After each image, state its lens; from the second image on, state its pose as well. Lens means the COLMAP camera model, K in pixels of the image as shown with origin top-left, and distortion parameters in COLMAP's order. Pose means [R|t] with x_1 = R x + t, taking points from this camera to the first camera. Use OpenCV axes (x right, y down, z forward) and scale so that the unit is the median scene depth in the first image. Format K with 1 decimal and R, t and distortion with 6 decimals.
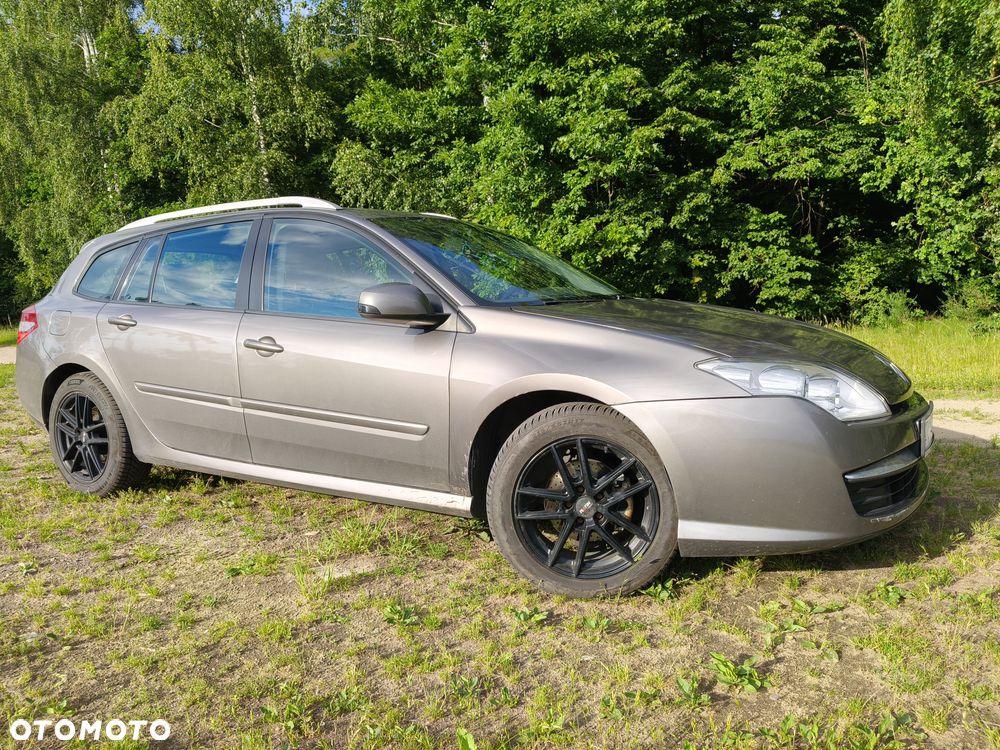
lens RADIAL K [[787.7, 0, 516.5], [0, 787.7, 374.2], [0, 0, 1]] dist [0.005409, -0.029604]
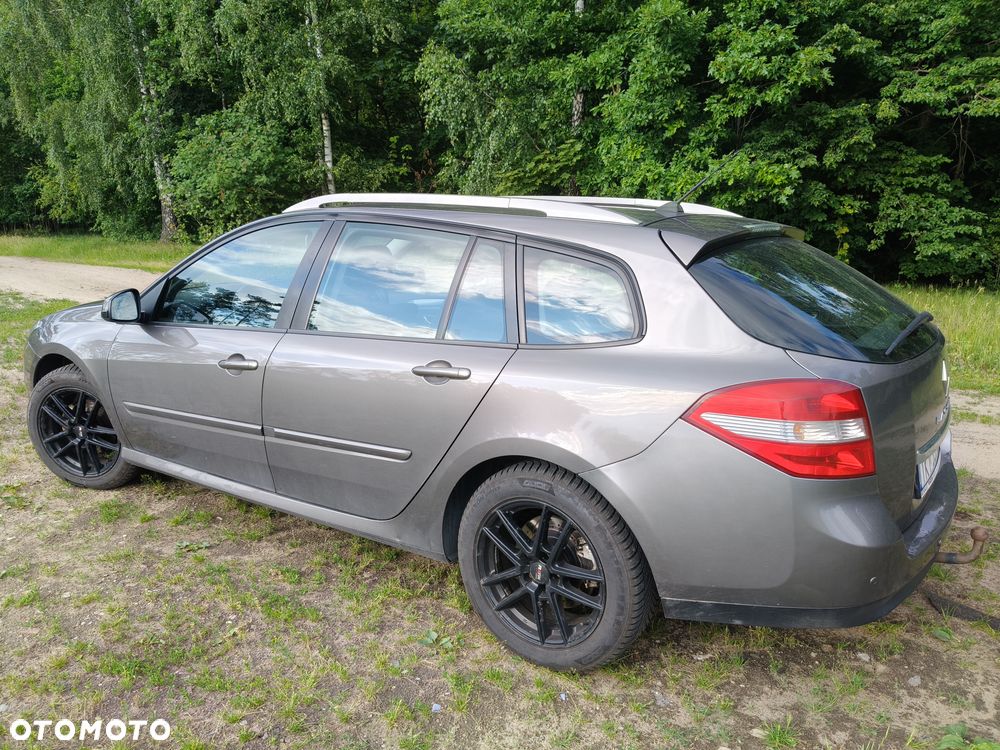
lens RADIAL K [[787.7, 0, 516.5], [0, 787.7, 374.2], [0, 0, 1]] dist [0.005409, -0.029604]
pose [[0.999297, 0.037490, -0.000537, -0.135857], [-0.037210, 0.993393, 0.108561, -0.040856], [0.004604, -0.108465, 0.994090, 0.106343]]
